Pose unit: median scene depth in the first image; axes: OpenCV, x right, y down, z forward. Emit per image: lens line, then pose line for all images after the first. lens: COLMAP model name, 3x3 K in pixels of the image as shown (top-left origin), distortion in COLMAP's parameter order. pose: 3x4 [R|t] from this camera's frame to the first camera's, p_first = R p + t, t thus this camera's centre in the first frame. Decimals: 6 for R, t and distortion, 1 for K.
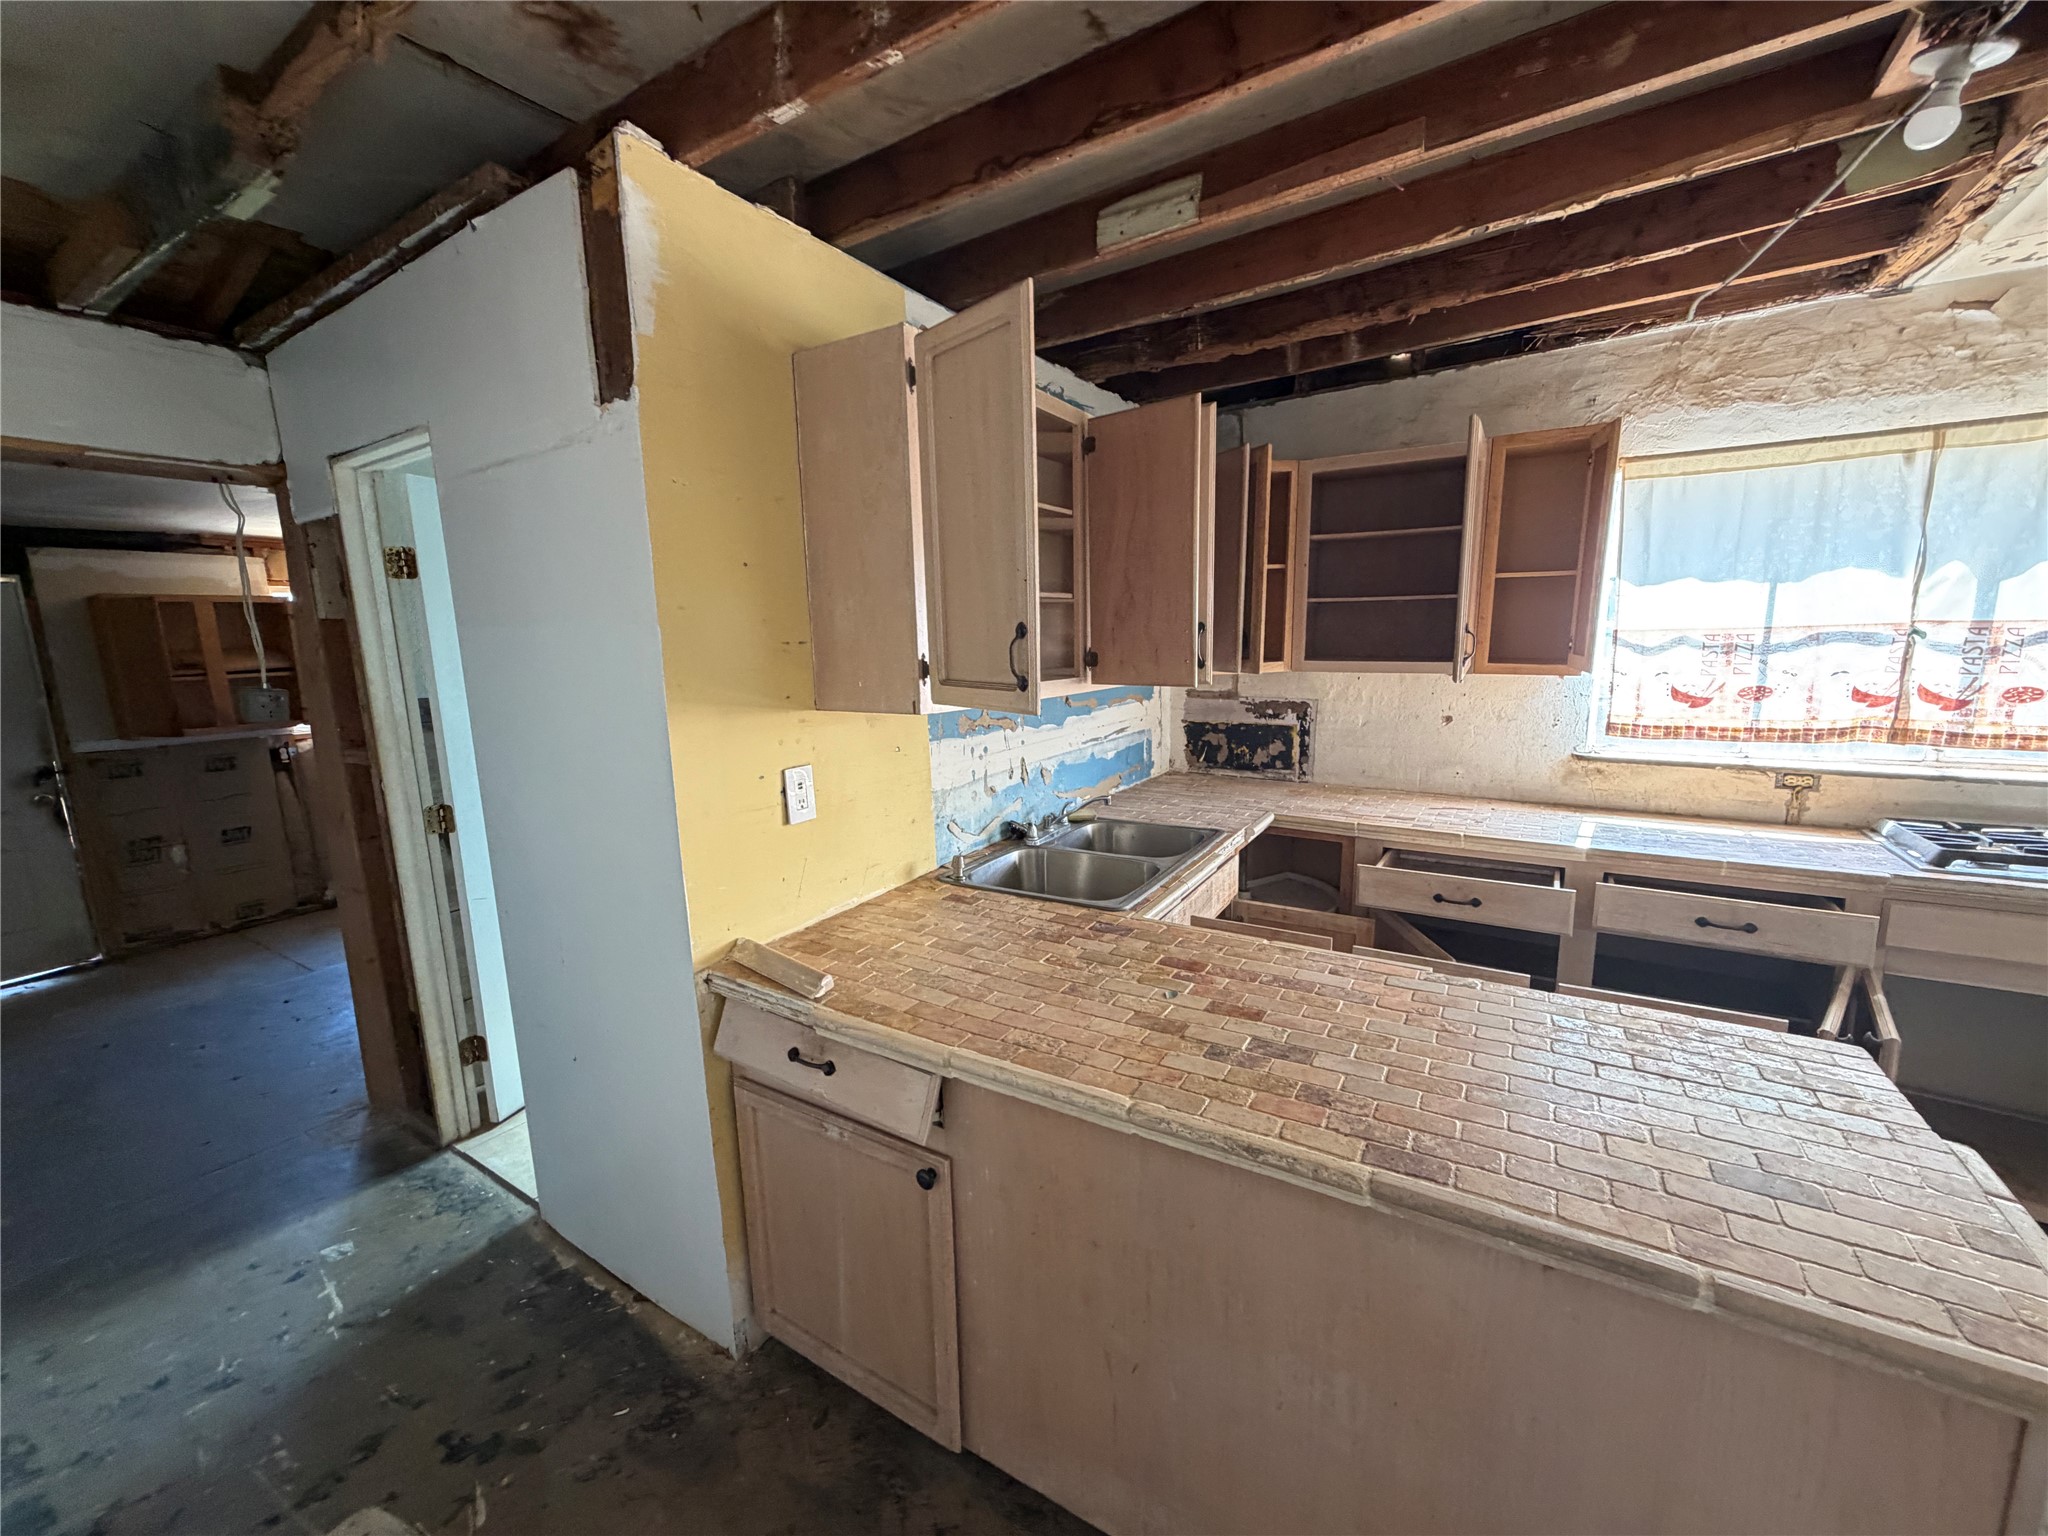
lens RADIAL K [[814.4, 0, 1020.1], [0, 814.4, 773.8], [0, 0, 1]] dist [0.000313, 0.000171]
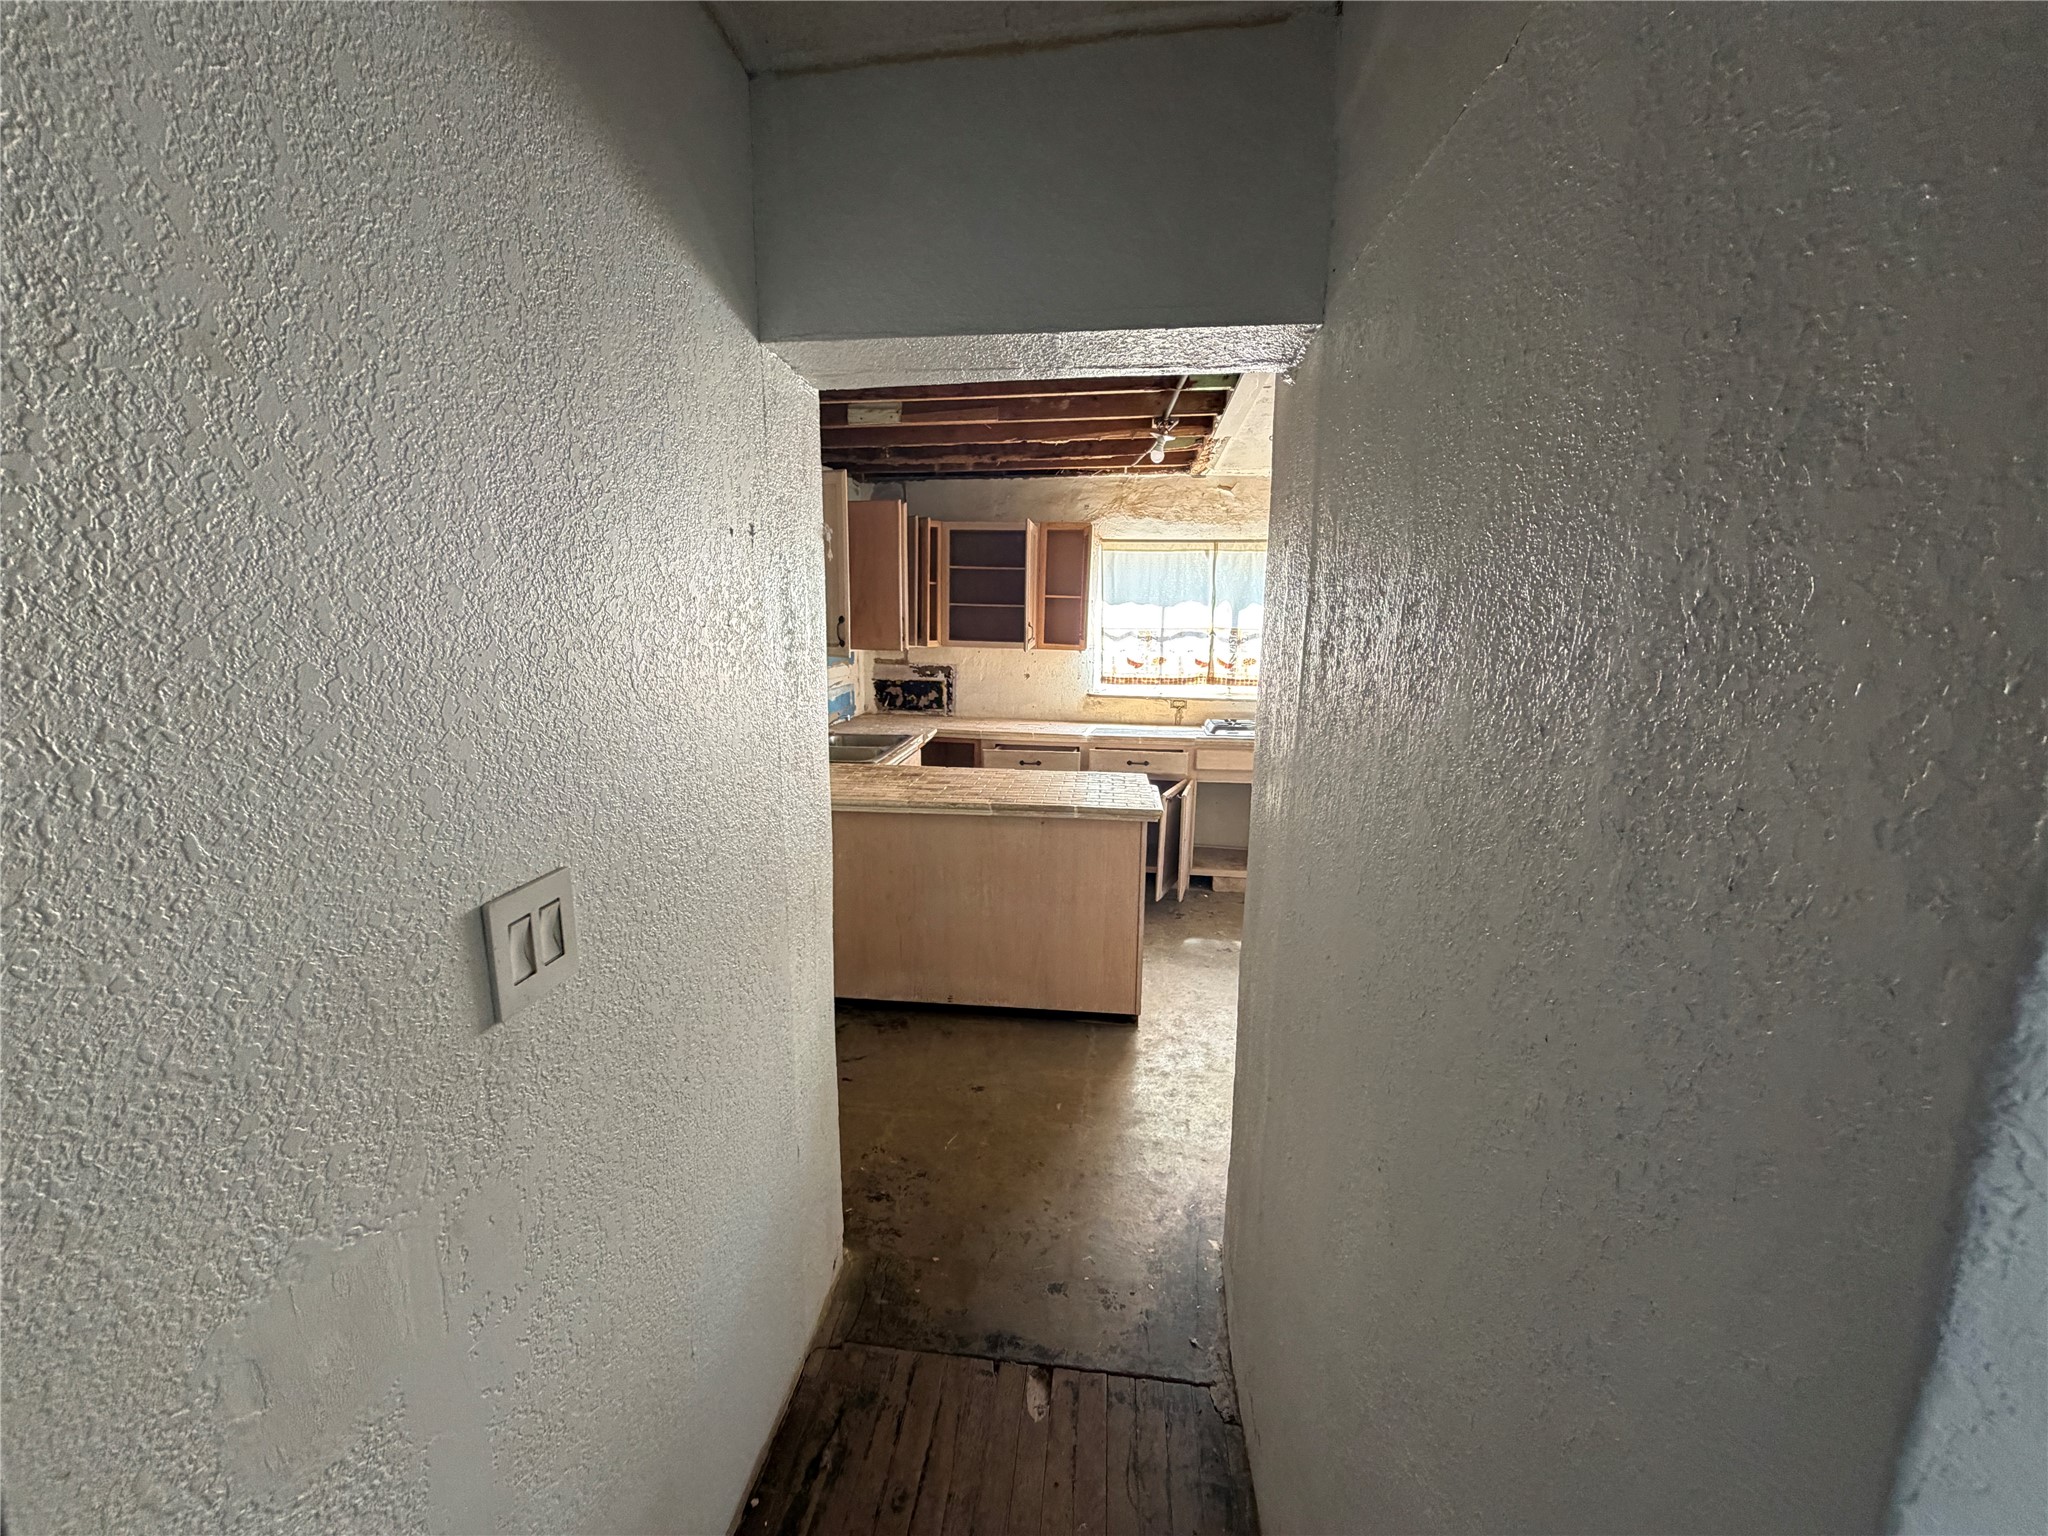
lens RADIAL K [[821.6, 0, 1024.0], [0, 821.6, 768.0], [0, 0, 1]] dist [0.001011, 0.000775]
pose [[0.900357, -0.043016, 0.433021, -0.306491], [0.039067, 0.999074, 0.018016, 0.119303], [-0.433395, 0.000696, 0.901204, -0.708568]]
